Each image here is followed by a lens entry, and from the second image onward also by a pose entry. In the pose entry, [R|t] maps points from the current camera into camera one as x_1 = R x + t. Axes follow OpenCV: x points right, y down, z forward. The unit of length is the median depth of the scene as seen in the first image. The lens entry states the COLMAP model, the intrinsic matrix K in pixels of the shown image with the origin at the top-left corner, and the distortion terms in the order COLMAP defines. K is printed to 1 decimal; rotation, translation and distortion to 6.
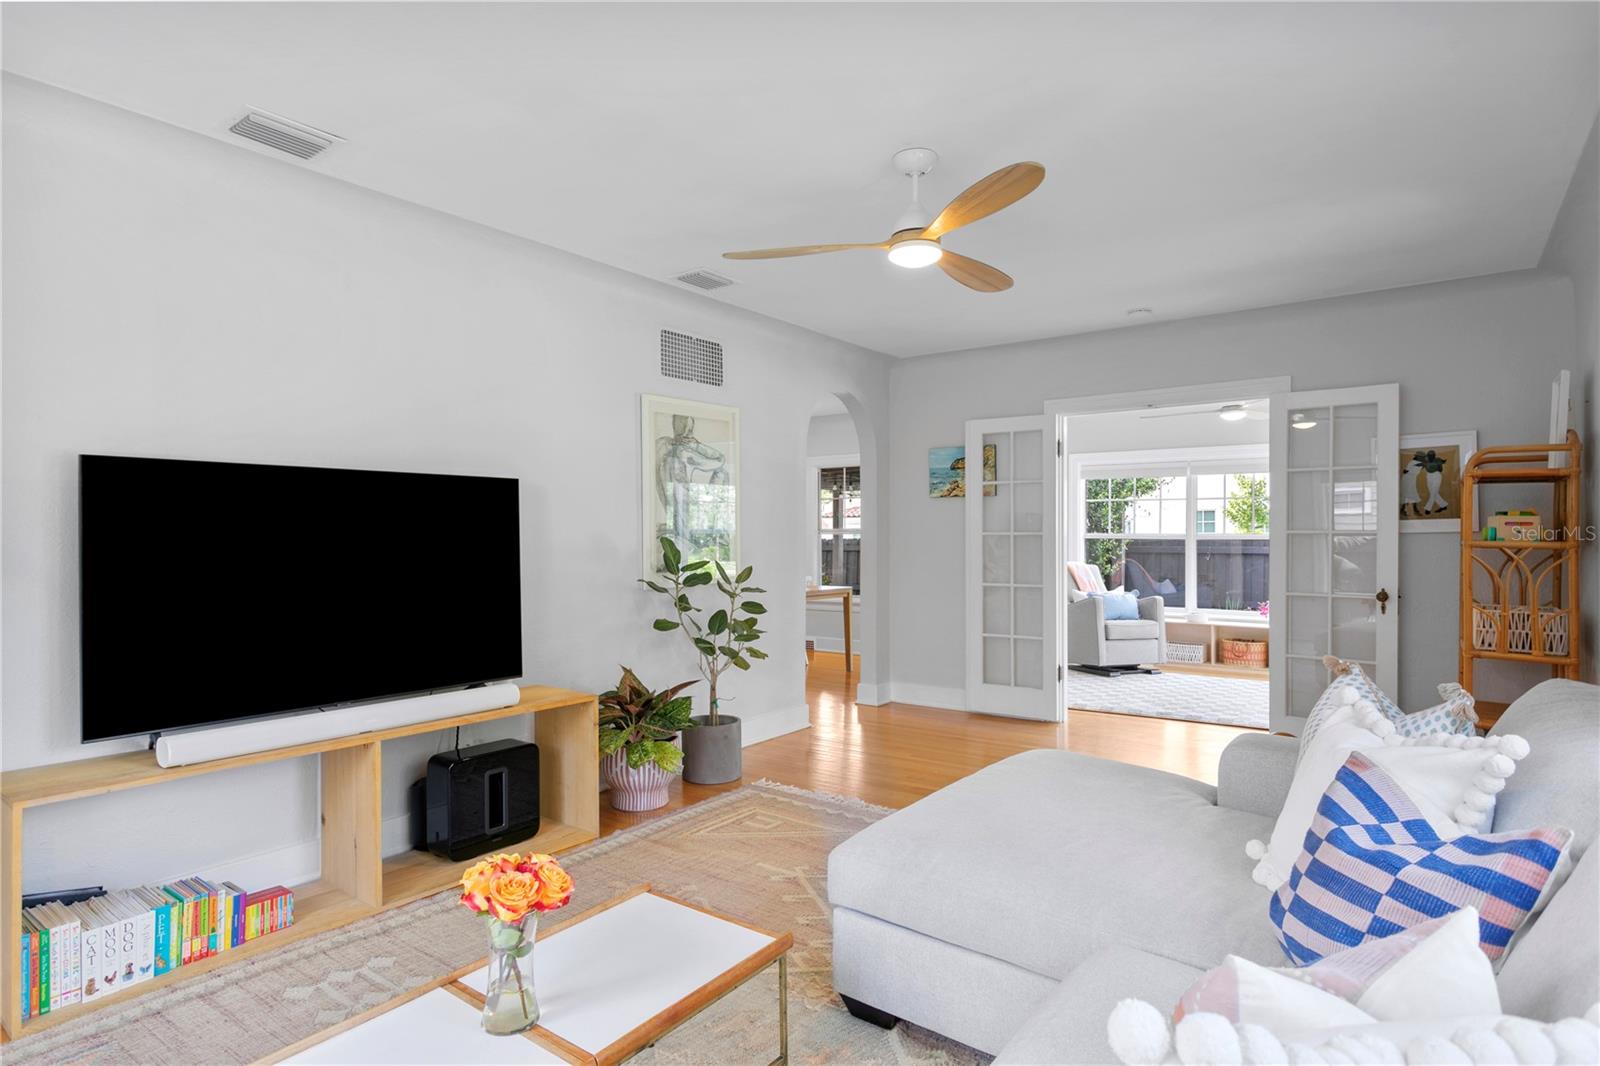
lens RADIAL K [[842.3, 0, 803.8], [0, 842.3, 528.3], [0, 0, 1]] dist [0.003021, -0.000922]
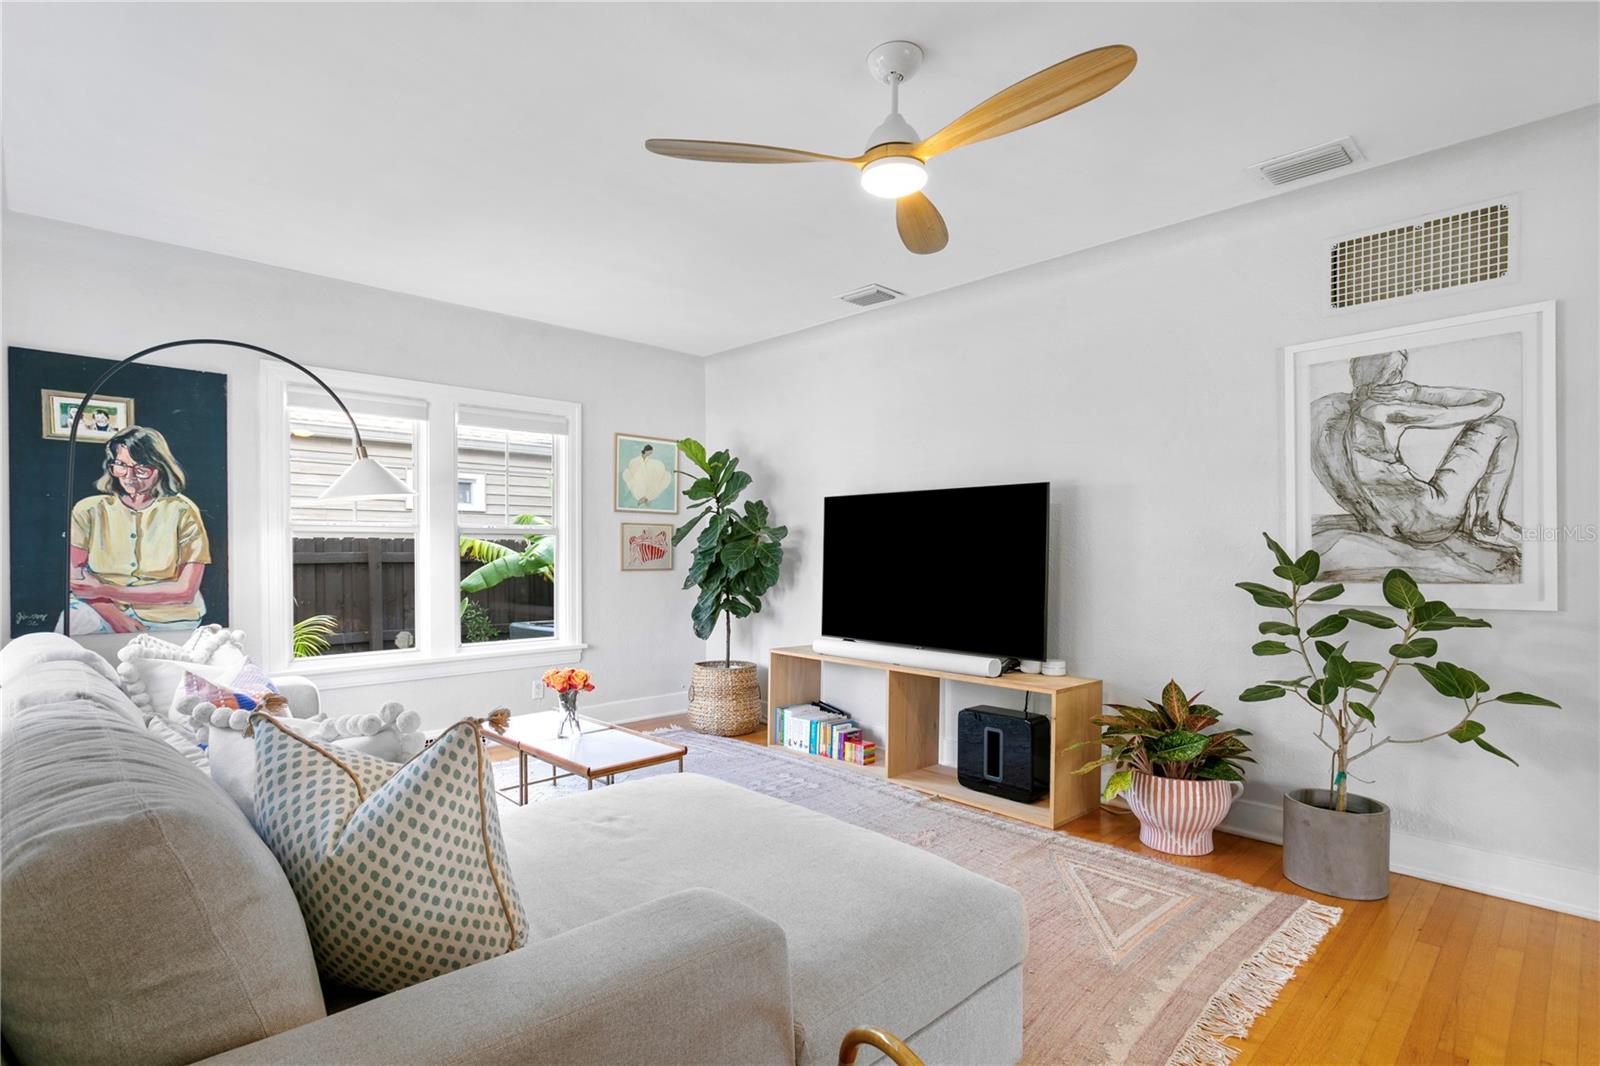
lens RADIAL K [[781.9, 0, 806.9], [0, 781.9, 565.0], [0, 0, 1]] dist [-0.000593, -0.000089]
pose [[-0.140956, 0.016093, -0.989885, 0.658289], [0.002387, 0.999870, 0.015915, 0.029940], [0.990013, -0.000119, -0.140976, 0.762764]]
